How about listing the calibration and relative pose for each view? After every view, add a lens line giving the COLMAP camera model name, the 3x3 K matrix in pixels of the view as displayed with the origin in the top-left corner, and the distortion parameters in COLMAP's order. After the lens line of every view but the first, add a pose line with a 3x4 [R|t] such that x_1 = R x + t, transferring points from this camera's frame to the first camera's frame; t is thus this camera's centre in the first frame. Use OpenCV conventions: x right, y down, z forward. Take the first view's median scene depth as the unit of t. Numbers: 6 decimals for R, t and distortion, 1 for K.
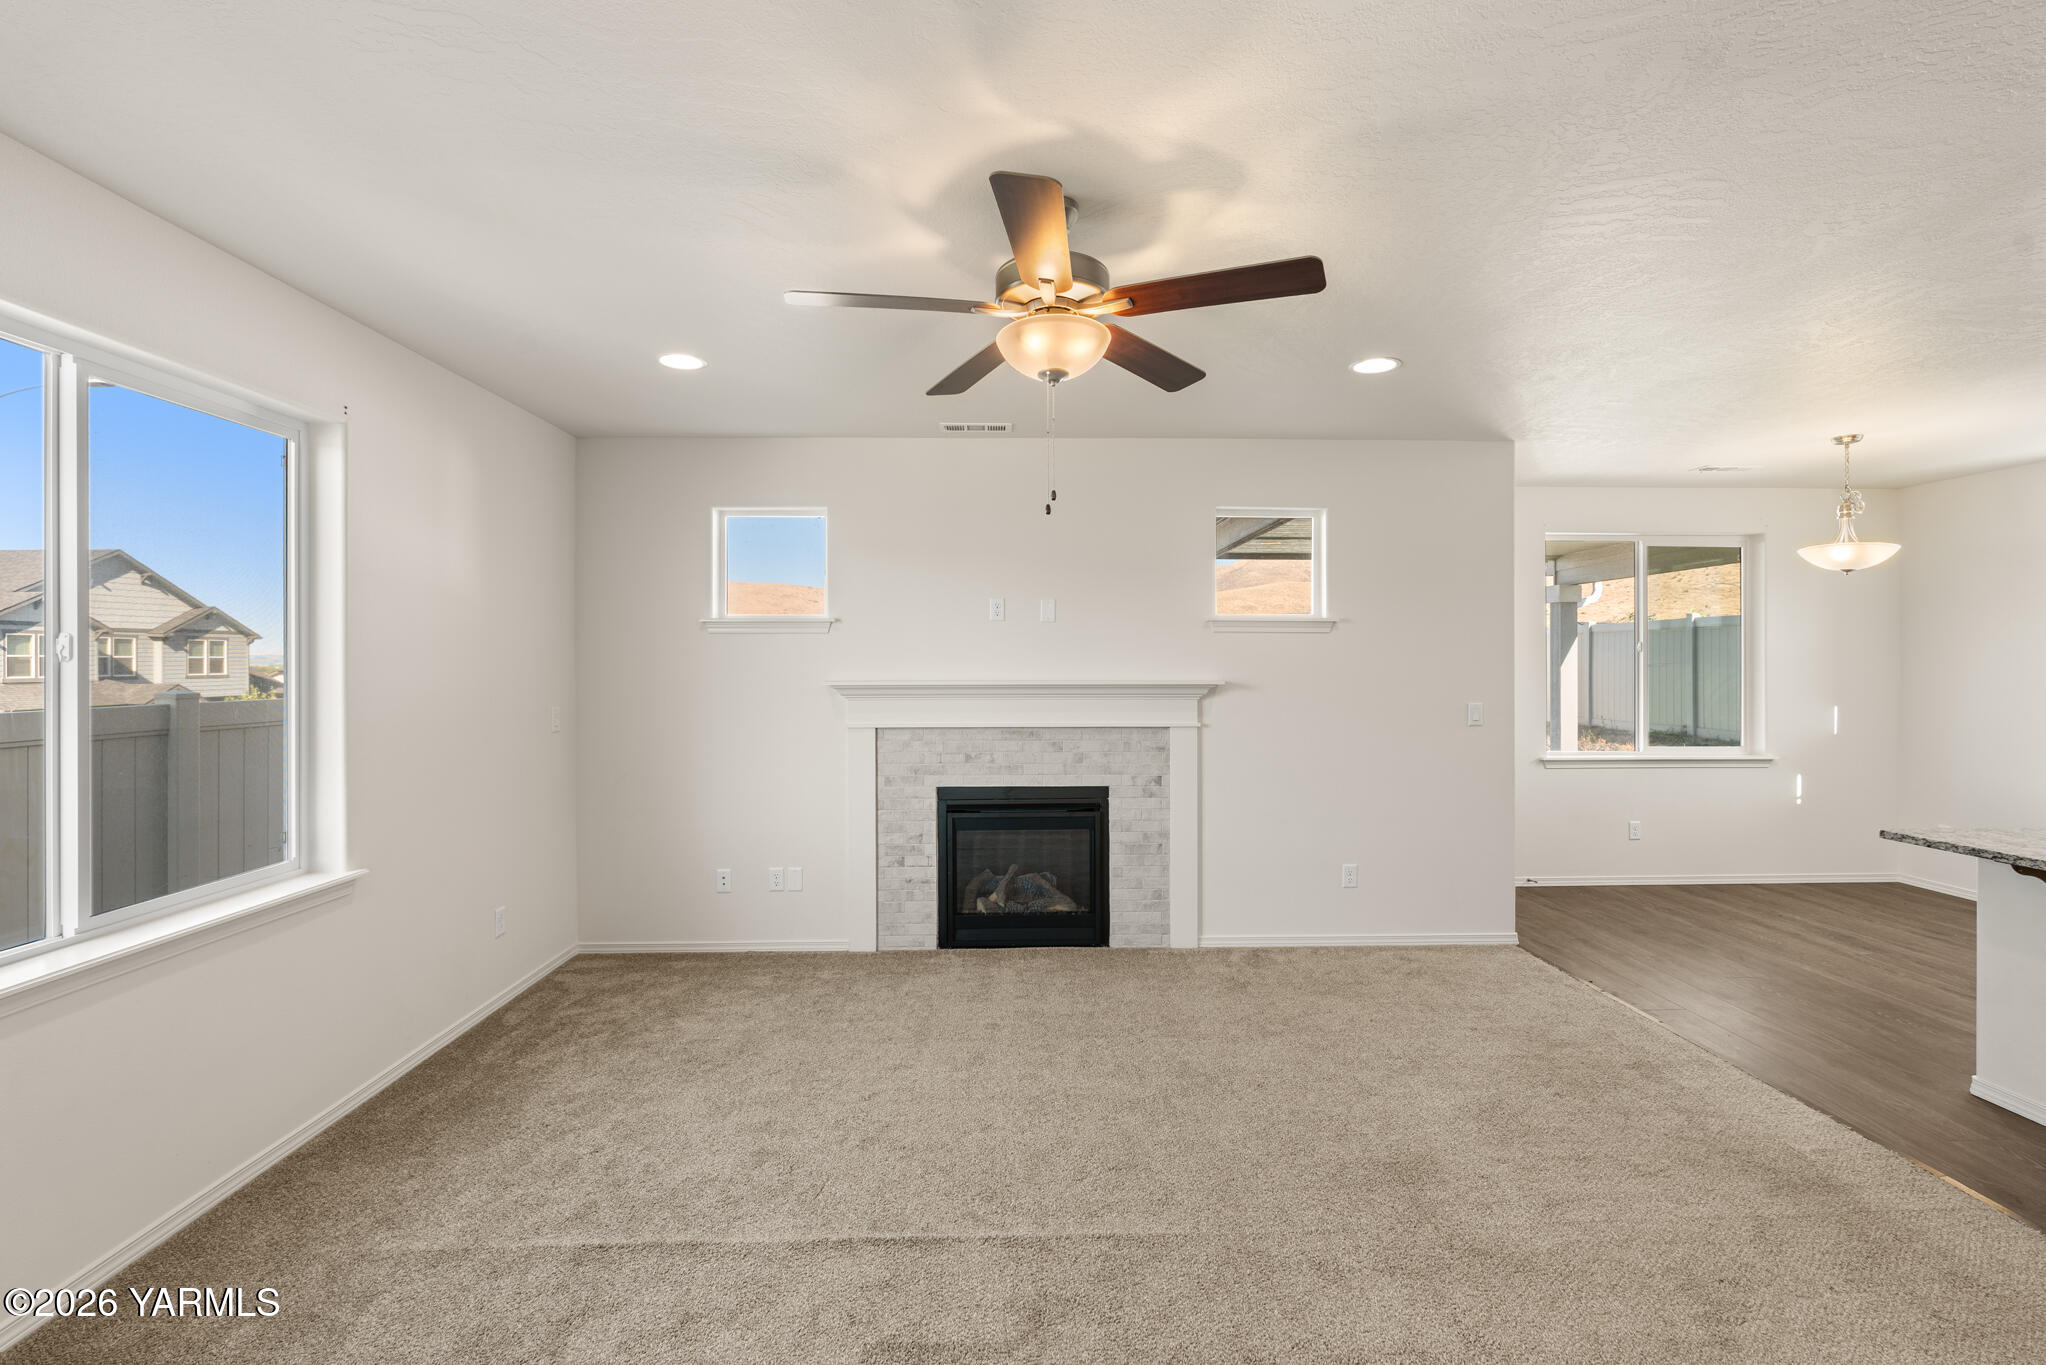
lens RADIAL K [[905.5, 0, 1016.9], [0, 905.5, 655.9], [0, 0, 1]] dist [-0.009219, 0.000978]
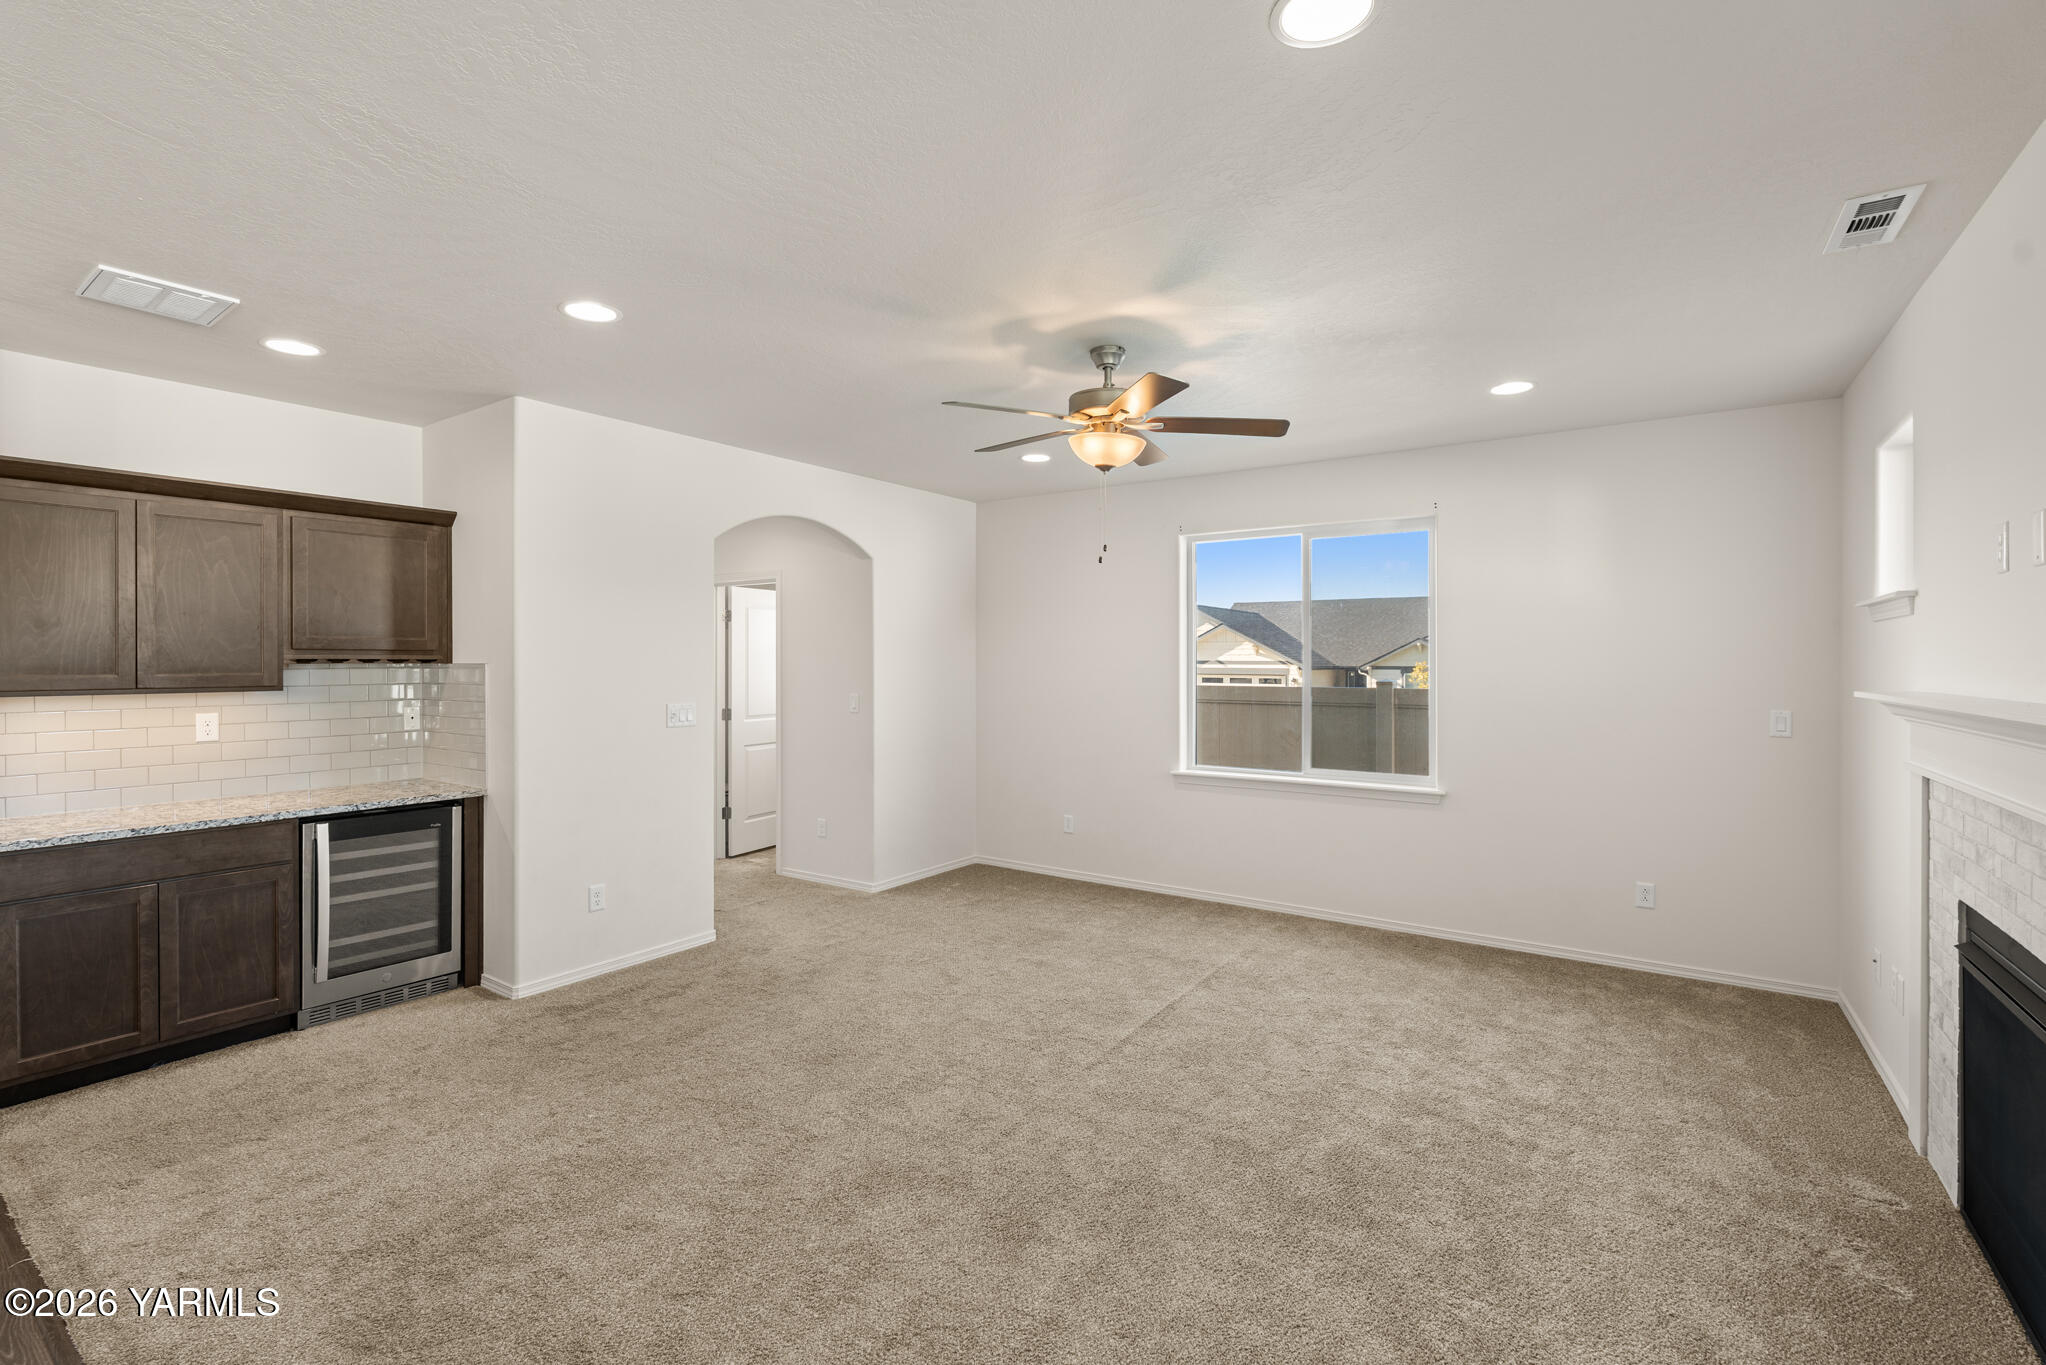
lens RADIAL K [[905.5, 0, 1016.9], [0, 905.5, 655.9], [0, 0, 1]] dist [-0.009219, 0.000978]
pose [[-0.589030, -0.004895, -0.808096, 0.675464], [0.003907, 0.999953, -0.008906, 0.006135], [0.808102, -0.008403, -0.588983, 0.896056]]
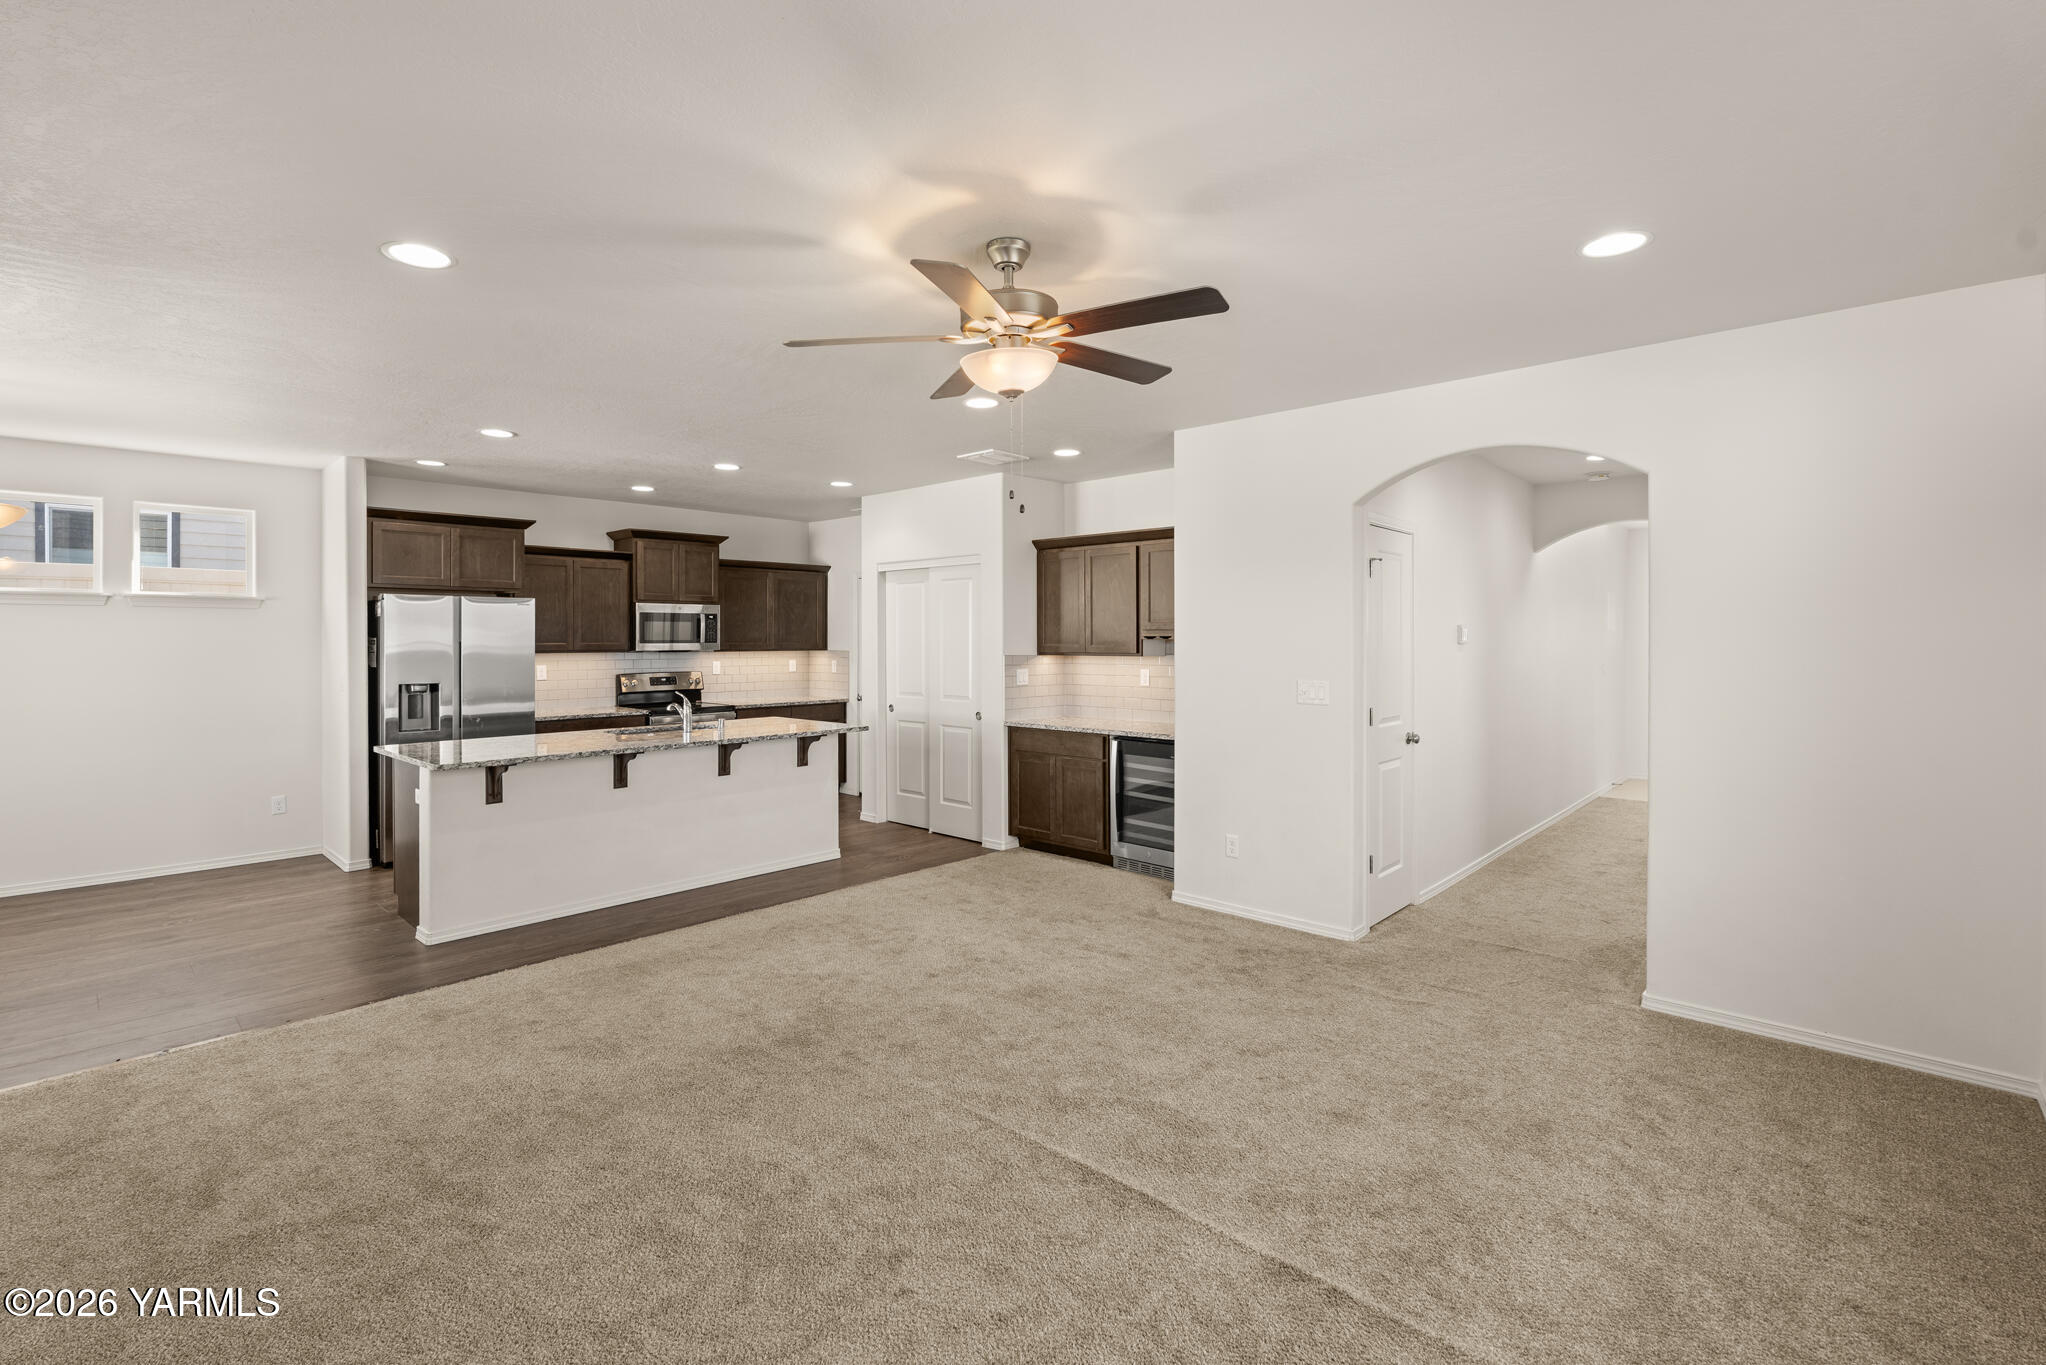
lens RADIAL K [[920.4, 0, 1015.2], [0, 920.4, 636.3], [0, 0, 1]] dist [-0.003164, 0.000103]
pose [[-0.712359, 0.001935, 0.701813, -0.409366], [-0.002595, 0.999982, -0.005391, 0.006317], [-0.701811, -0.005661, -0.712341, 0.943876]]
